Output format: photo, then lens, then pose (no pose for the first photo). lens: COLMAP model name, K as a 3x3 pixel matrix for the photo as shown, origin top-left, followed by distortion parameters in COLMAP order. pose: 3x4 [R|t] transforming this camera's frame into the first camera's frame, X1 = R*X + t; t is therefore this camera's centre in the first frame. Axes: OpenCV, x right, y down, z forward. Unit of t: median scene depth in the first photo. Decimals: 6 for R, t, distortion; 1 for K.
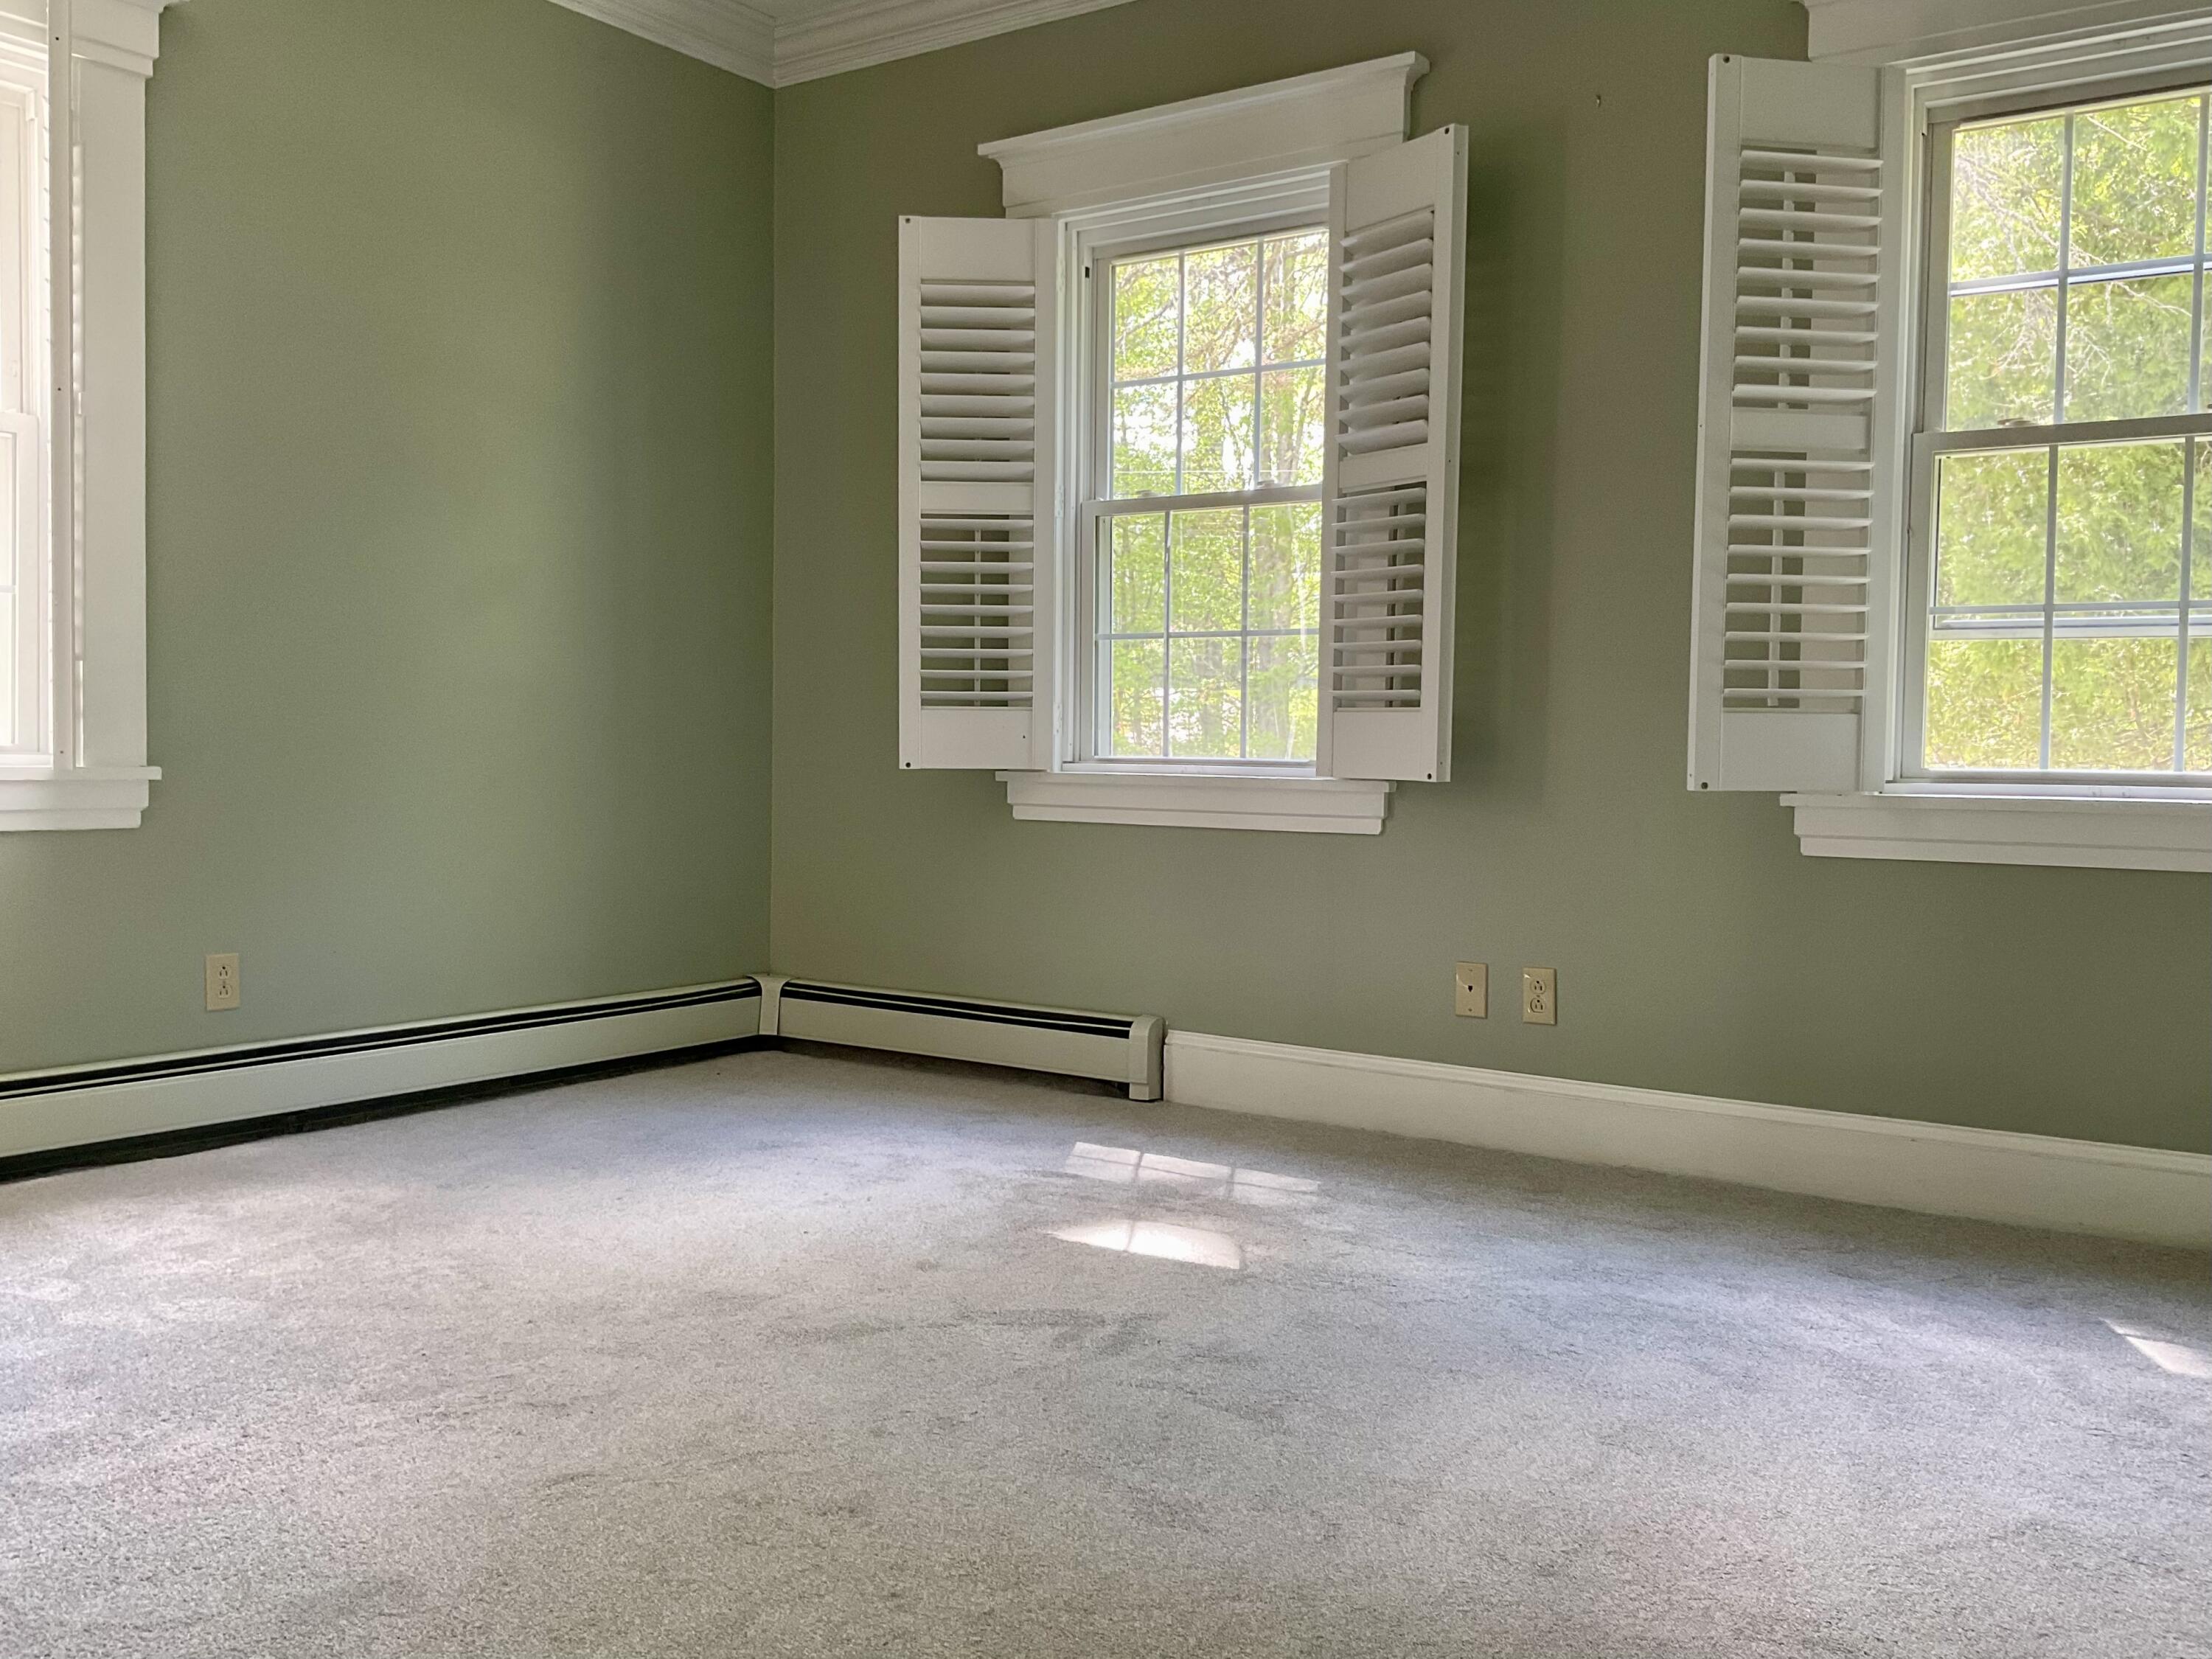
lens RADIAL K [[1950.6, 0, 1106.0], [0, 1950.6, 829.5], [0, 0, 1]] dist [0.090063, -0.196544]
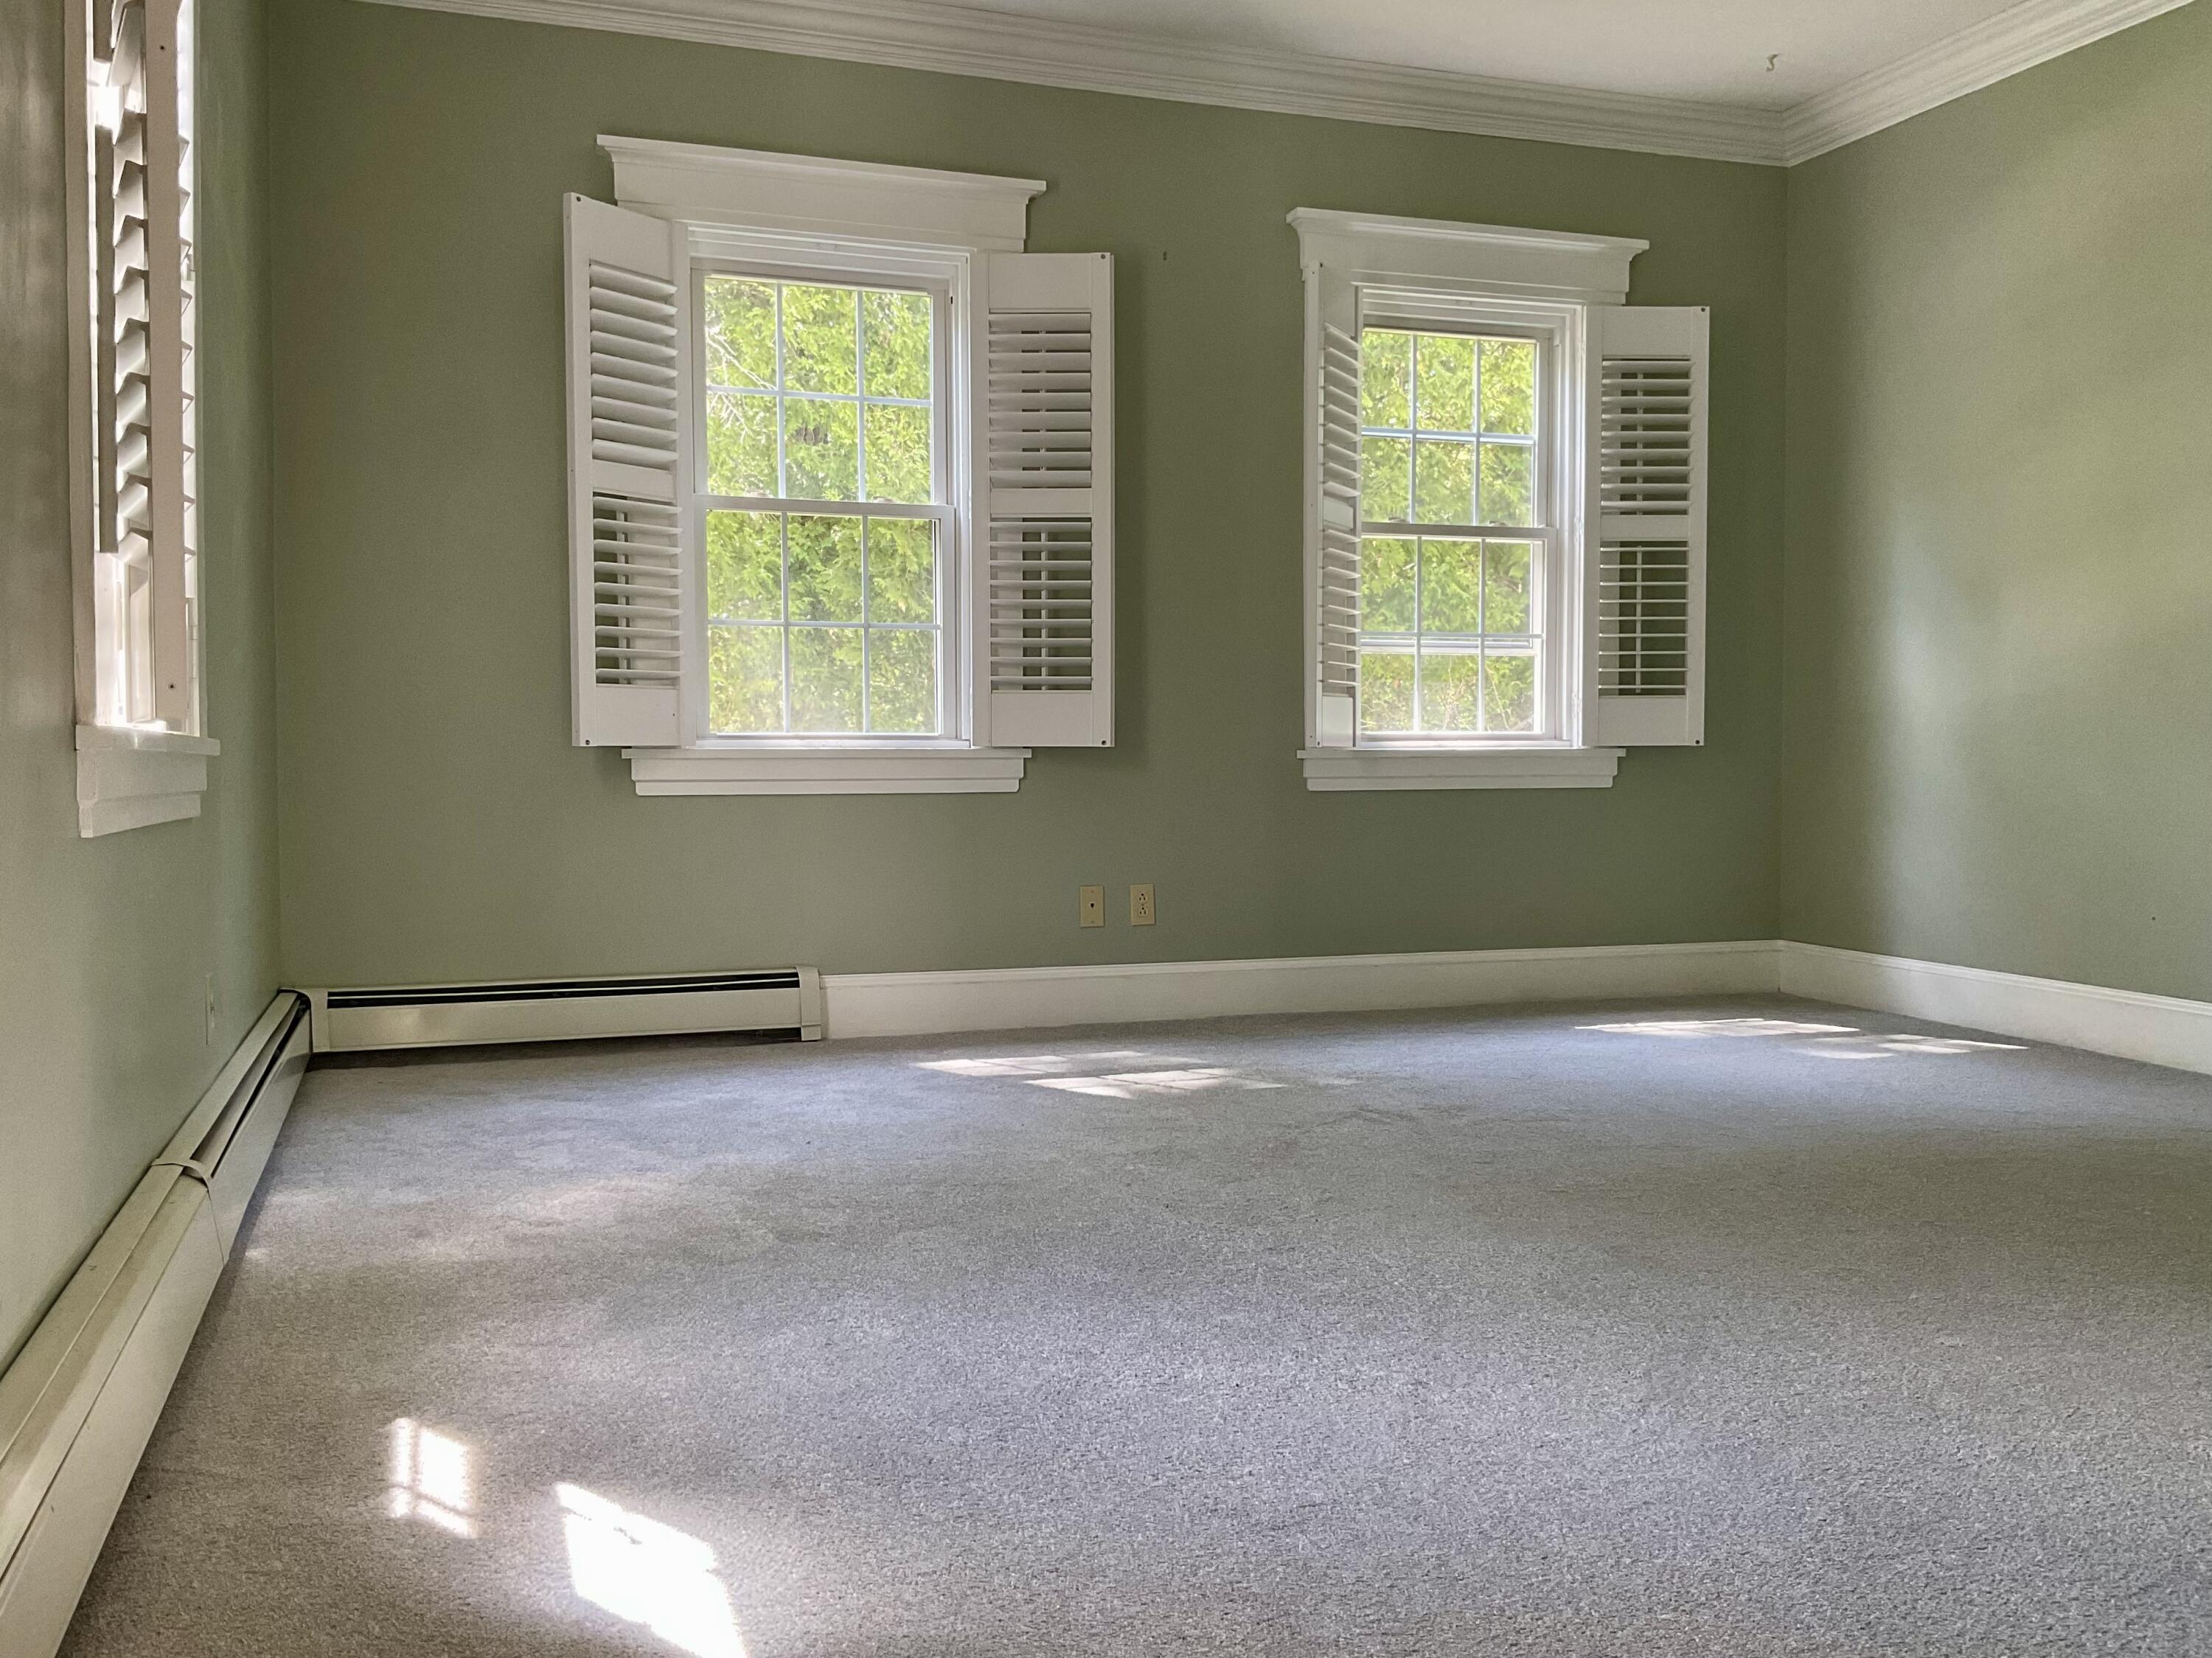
lens RADIAL K [[1892.7, 0, 1101.8], [0, 1892.7, 783.7], [0, 0, 1]] dist [0.112865, 0.001628]
pose [[0.586882, -0.021767, 0.809380, -0.930462], [0.050911, 0.998653, -0.010058, 0.014499], [-0.808070, 0.047109, 0.587199, 0.276271]]
